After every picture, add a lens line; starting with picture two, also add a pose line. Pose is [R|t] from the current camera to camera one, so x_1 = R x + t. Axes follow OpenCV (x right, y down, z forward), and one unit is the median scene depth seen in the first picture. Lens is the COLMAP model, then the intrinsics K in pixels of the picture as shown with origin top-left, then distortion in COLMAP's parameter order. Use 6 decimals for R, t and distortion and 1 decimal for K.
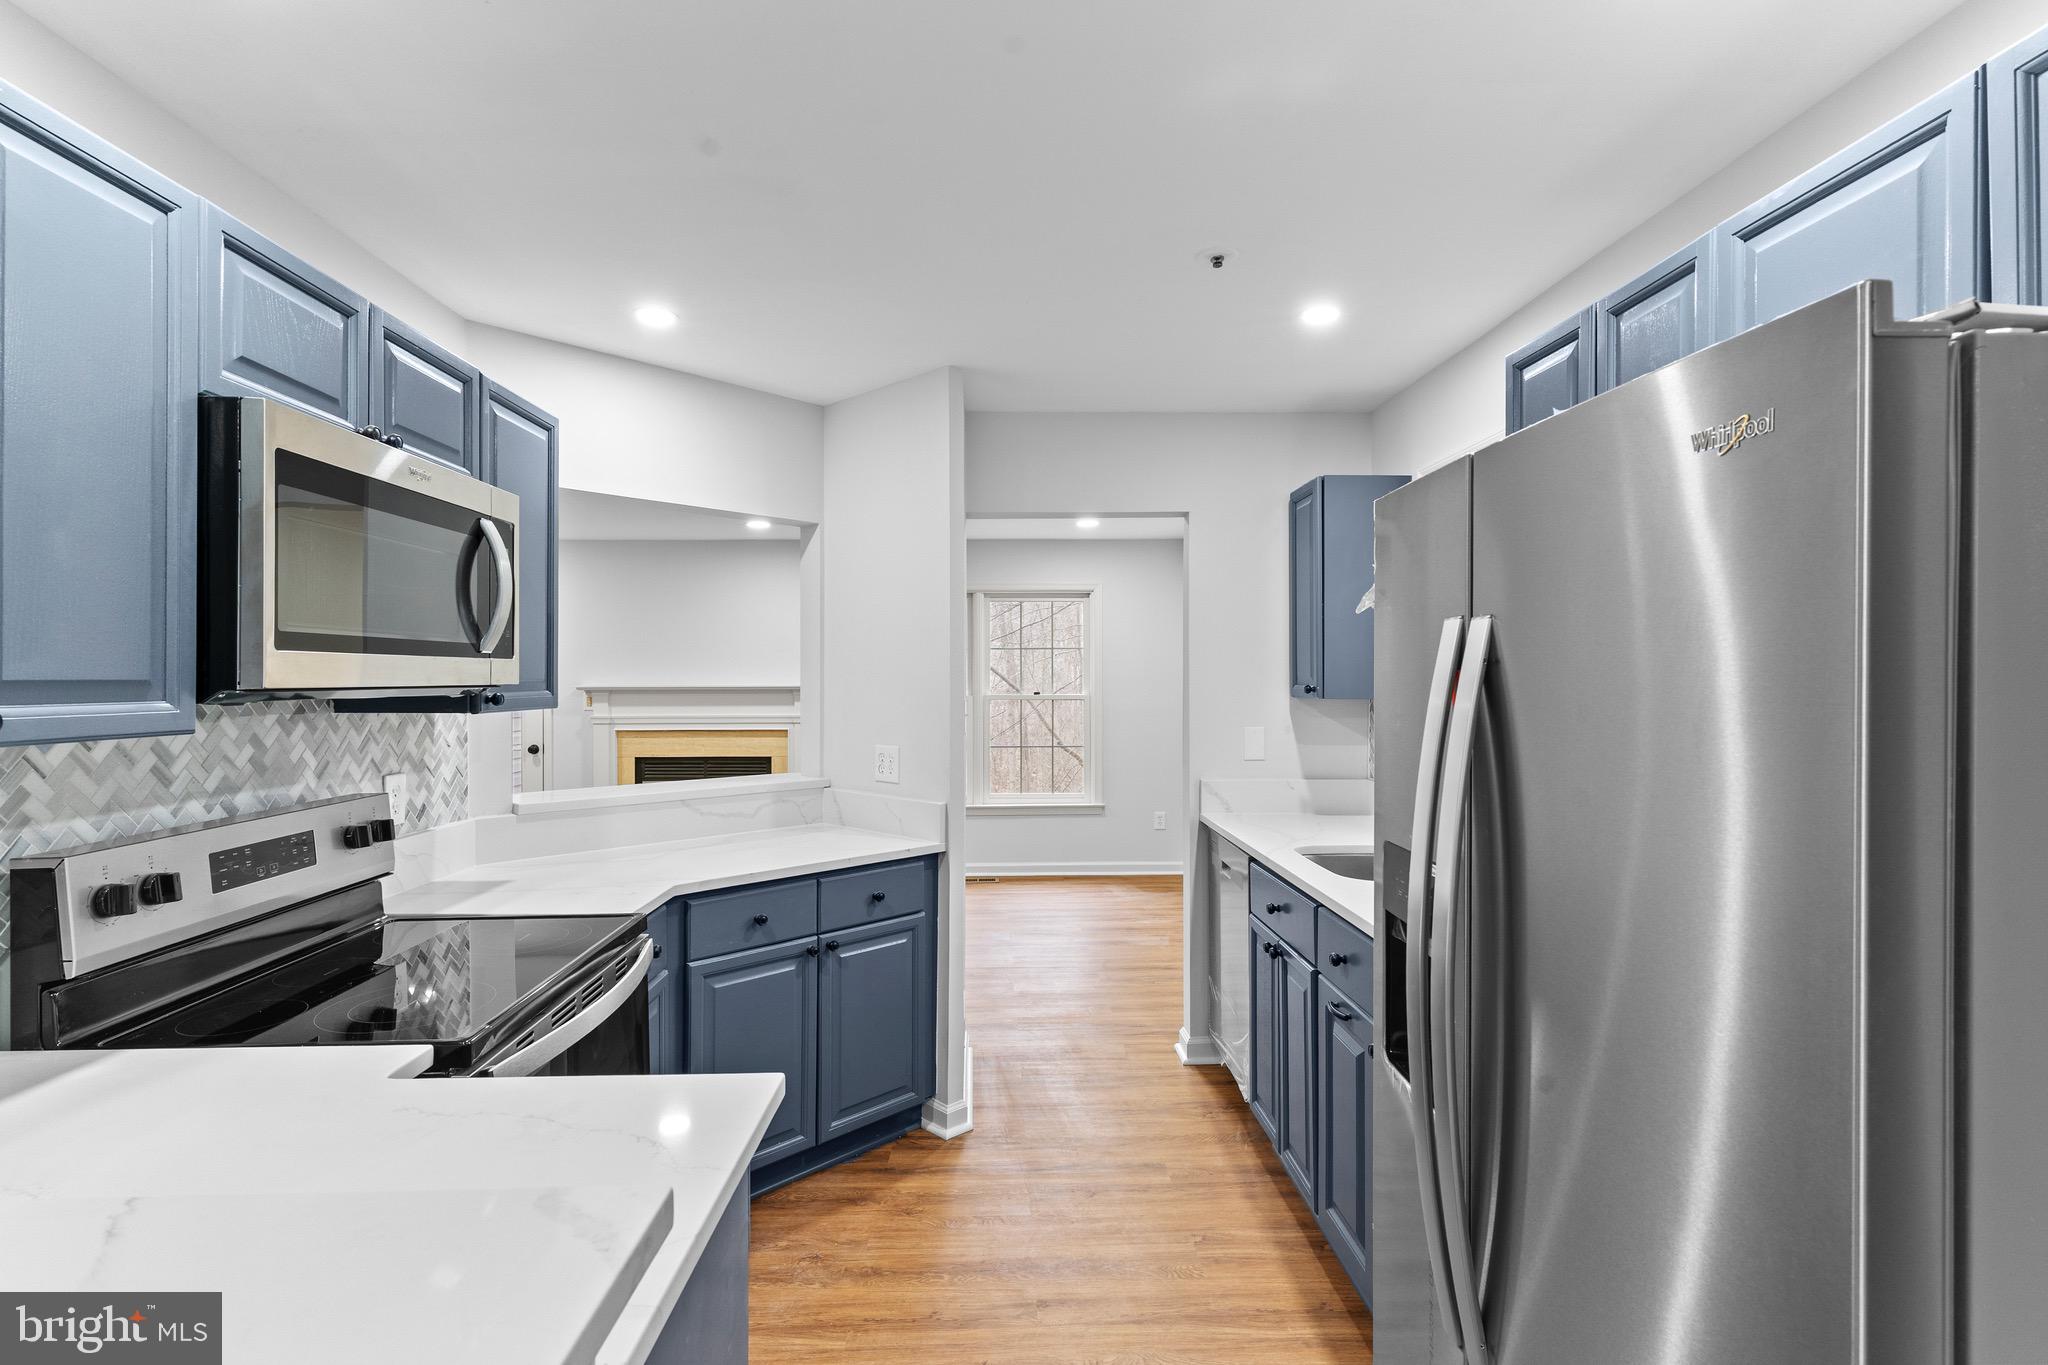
lens RADIAL K [[981.8, 0, 1016.4], [0, 981.8, 676.3], [0, 0, 1]] dist [0.004438, 0.000699]
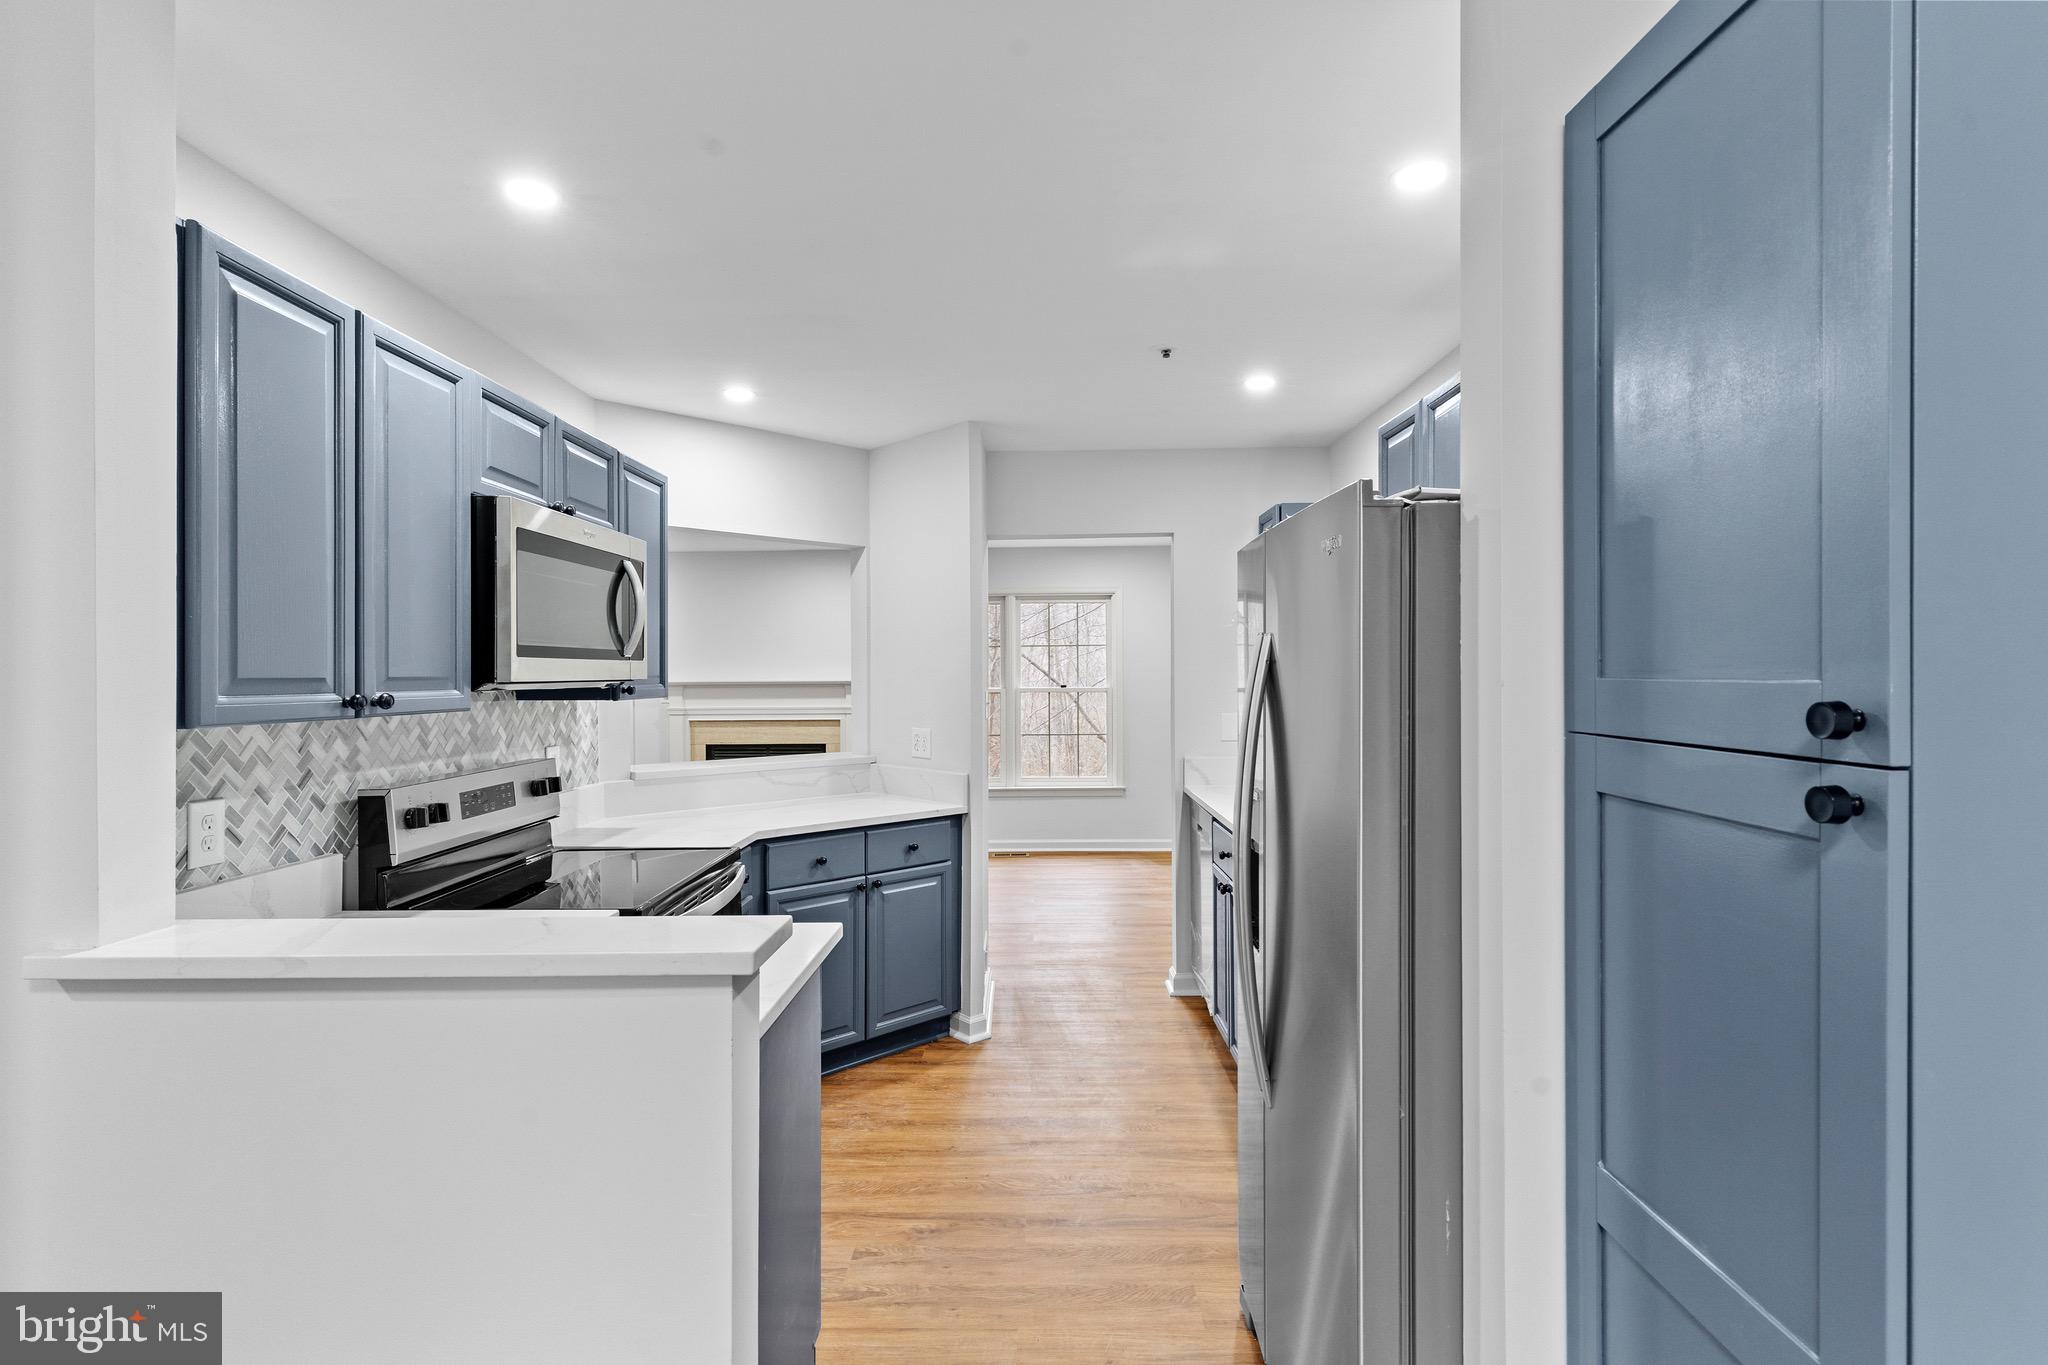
lens RADIAL K [[981.8, 0, 1021.3], [0, 981.8, 675.3], [0, 0, 1]] dist [0.004438, 0.000699]
pose [[0.998968, -0.003799, -0.045259, 0.069059], [0.004003, 0.999982, 0.004419, -0.000927], [0.045241, -0.004596, 0.998966, -0.311948]]
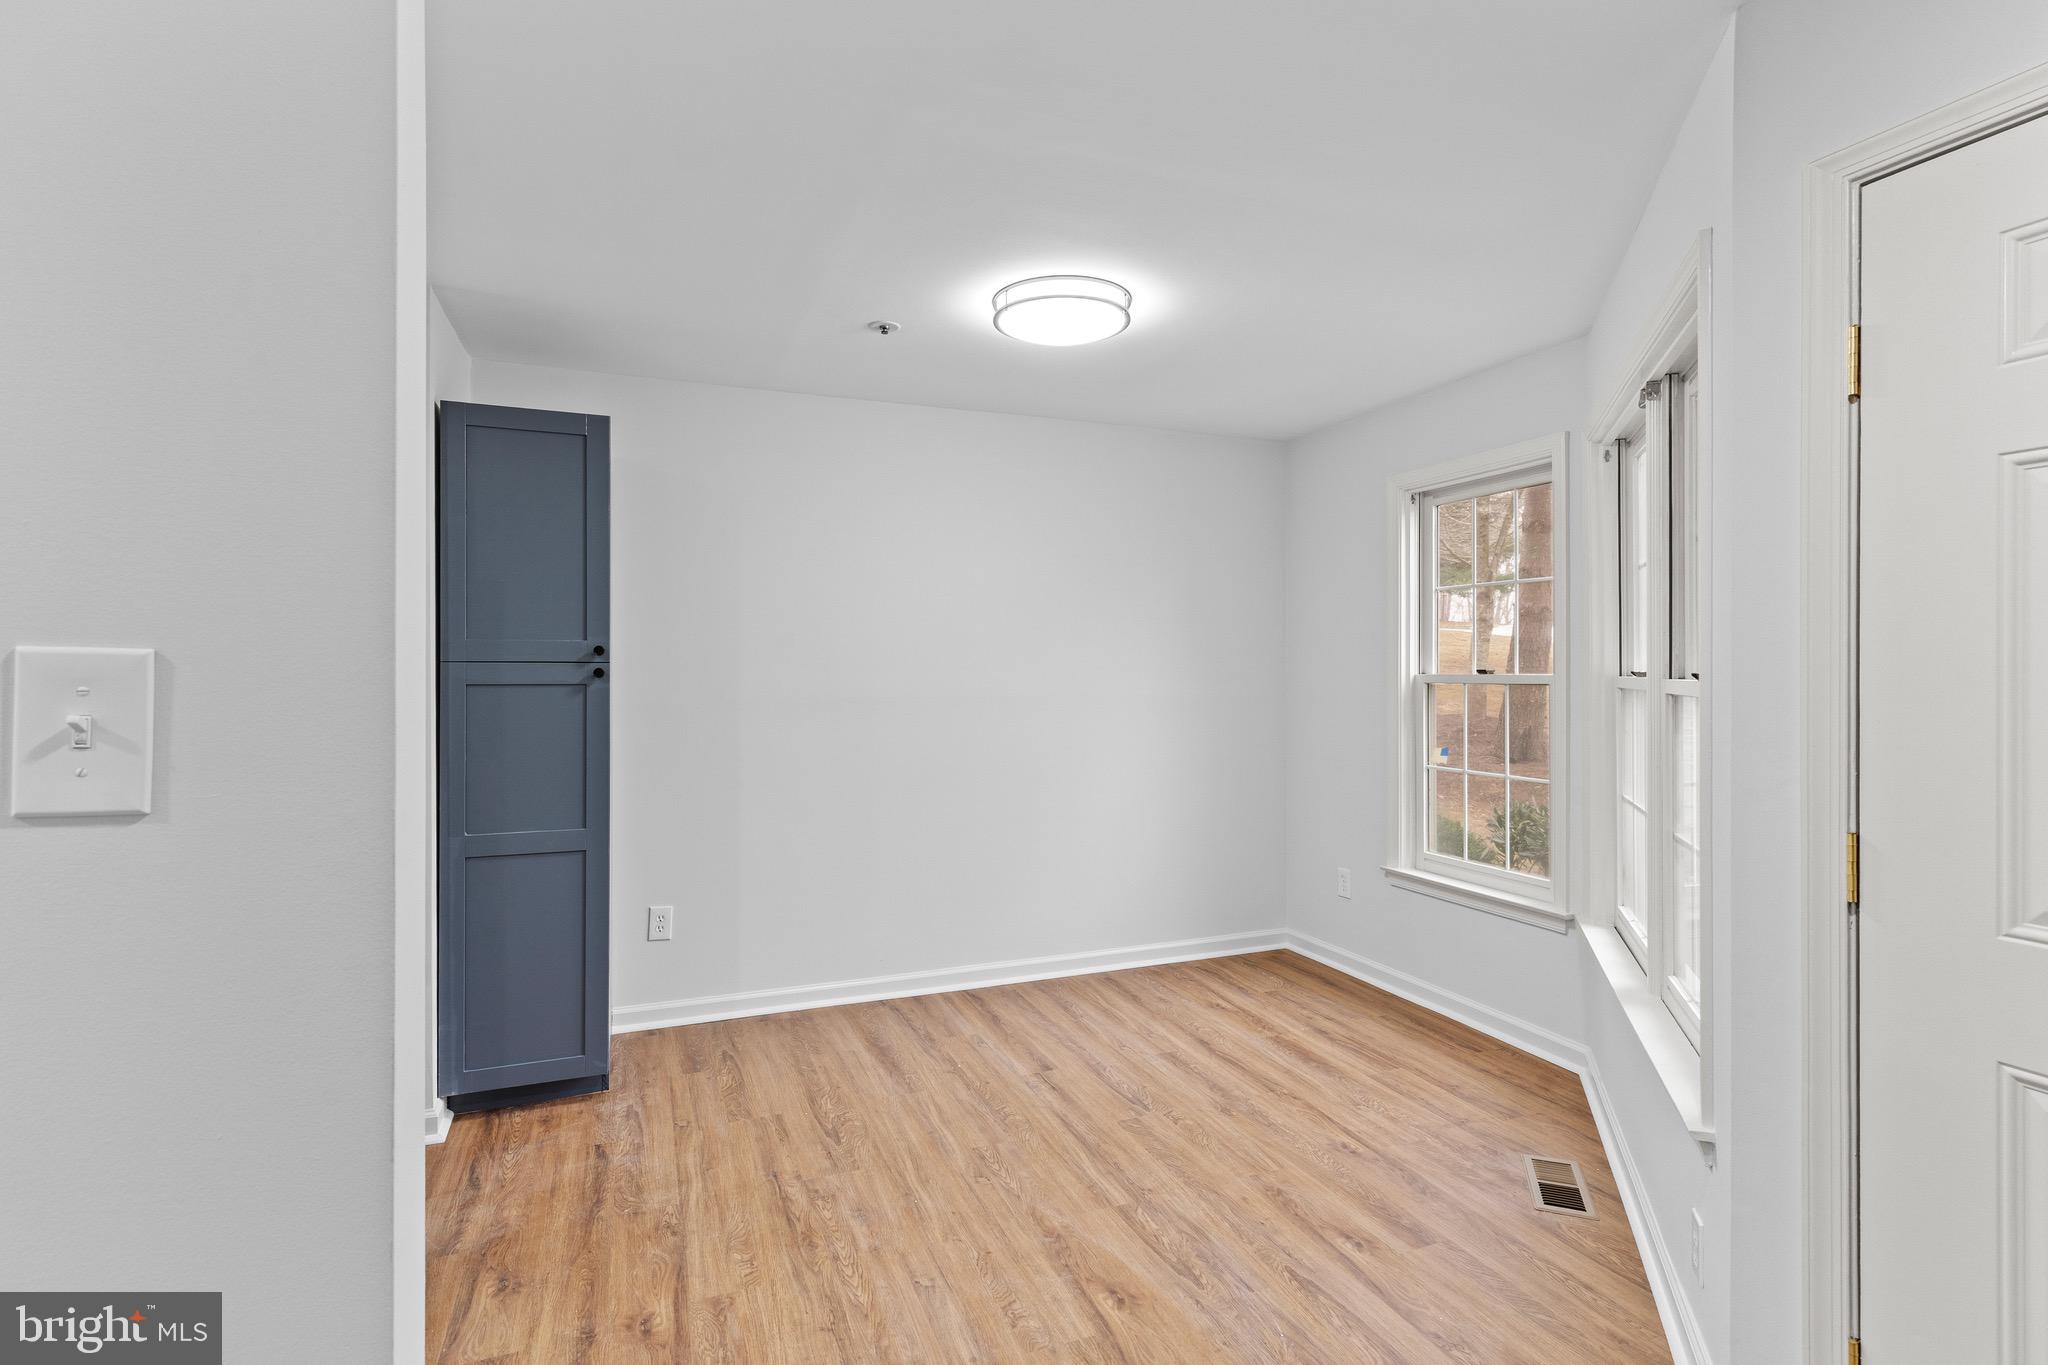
lens RADIAL K [[981.8, 0, 1004.9], [0, 981.8, 670.2], [0, 0, 1]] dist [0.004438, 0.000699]
pose [[-0.329774, -0.003750, 0.944052, -1.039959], [0.001277, 0.999989, 0.004419, 0.037461], [-0.944059, 0.002663, -0.329766, -0.044521]]
